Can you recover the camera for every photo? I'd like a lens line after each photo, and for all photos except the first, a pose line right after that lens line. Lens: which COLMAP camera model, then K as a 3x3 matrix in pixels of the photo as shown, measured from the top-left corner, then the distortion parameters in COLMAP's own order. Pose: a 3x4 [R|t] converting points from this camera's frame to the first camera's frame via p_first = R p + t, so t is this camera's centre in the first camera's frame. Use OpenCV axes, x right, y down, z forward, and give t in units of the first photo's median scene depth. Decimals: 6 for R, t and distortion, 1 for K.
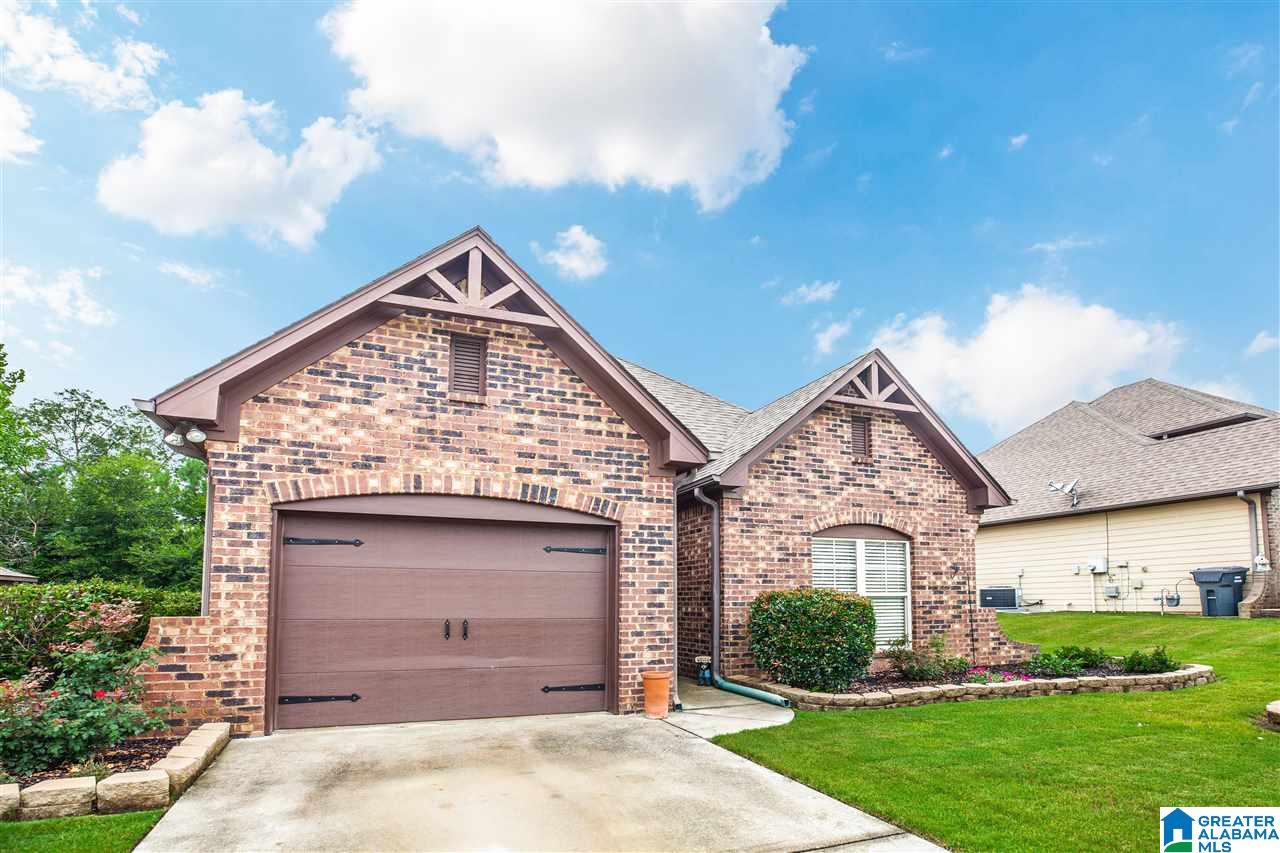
lens RADIAL K [[623.4, 0, 644.6], [0, 623.4, 429.6], [0, 0, 1]] dist [0.000203, -0.000090]
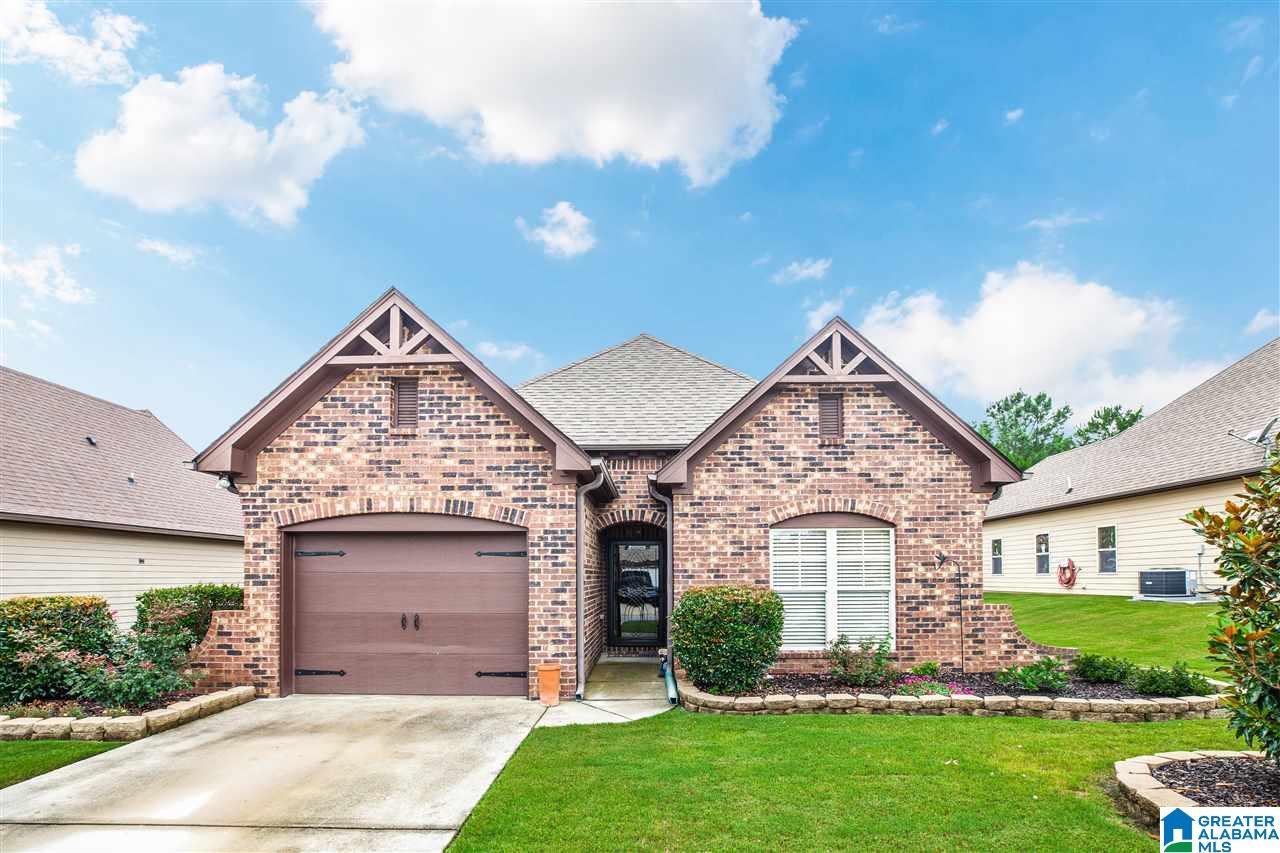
lens RADIAL K [[623.4, 0, 644.6], [0, 623.4, 429.6], [0, 0, 1]] dist [0.000203, -0.000090]
pose [[0.913975, -0.099578, -0.393363, 0.488544], [0.114814, 0.993269, 0.015327, -0.014977], [0.389189, -0.059173, 0.919255, 0.060455]]
